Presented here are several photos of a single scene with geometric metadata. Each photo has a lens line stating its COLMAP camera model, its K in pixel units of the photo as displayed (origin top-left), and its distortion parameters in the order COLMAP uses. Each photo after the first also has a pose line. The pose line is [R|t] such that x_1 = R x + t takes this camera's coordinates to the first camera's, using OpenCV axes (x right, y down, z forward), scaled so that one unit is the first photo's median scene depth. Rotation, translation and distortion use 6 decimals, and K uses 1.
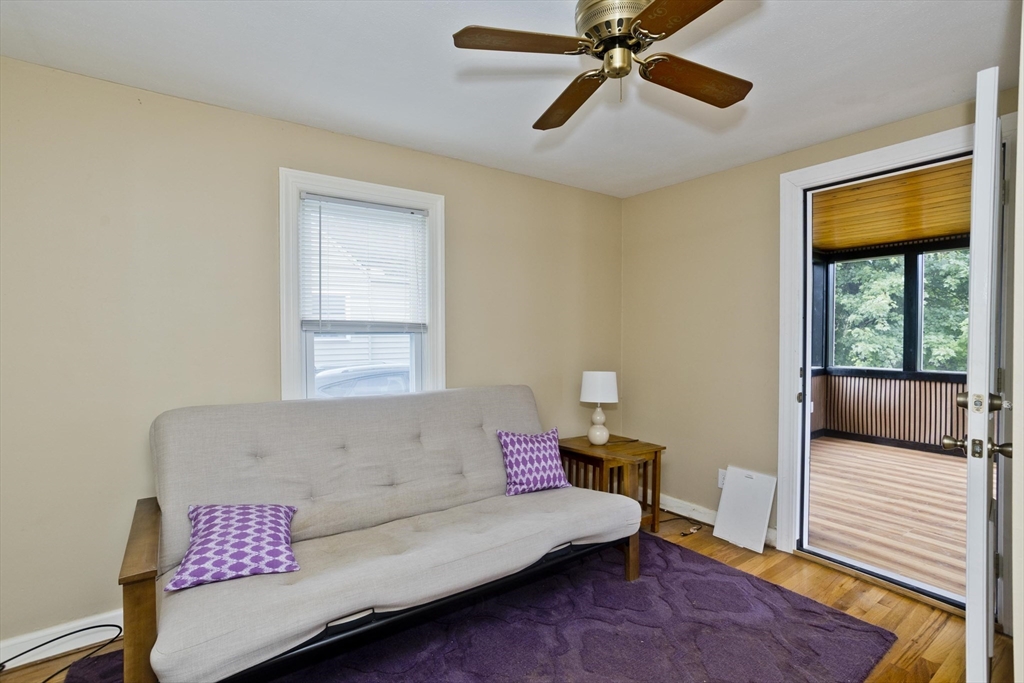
lens RADIAL K [[487.1, 0, 511.5], [0, 487.1, 334.9], [0, 0, 1]] dist [-0.053756, 0.029345]
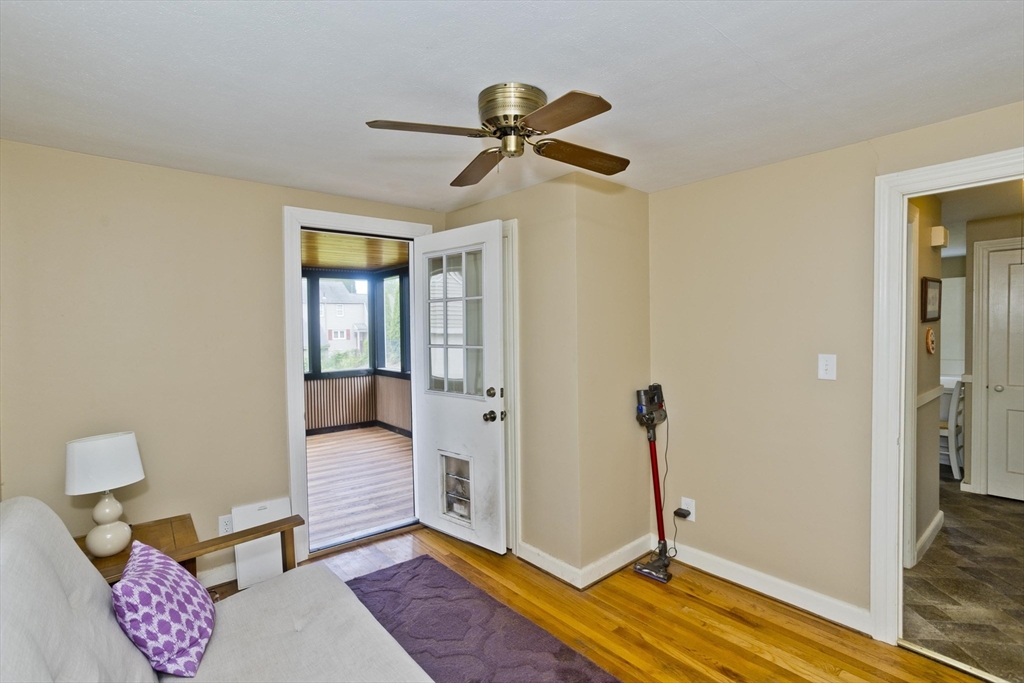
lens RADIAL K [[489.8, 0, 513.1], [0, 489.8, 335.6], [0, 0, 1]] dist [-0.053943, 0.029596]
pose [[-0.079641, -0.022035, 0.996580, -0.704450], [0.019909, 0.999521, 0.023691, -0.094105], [-0.996625, 0.021728, -0.079164, 0.792021]]
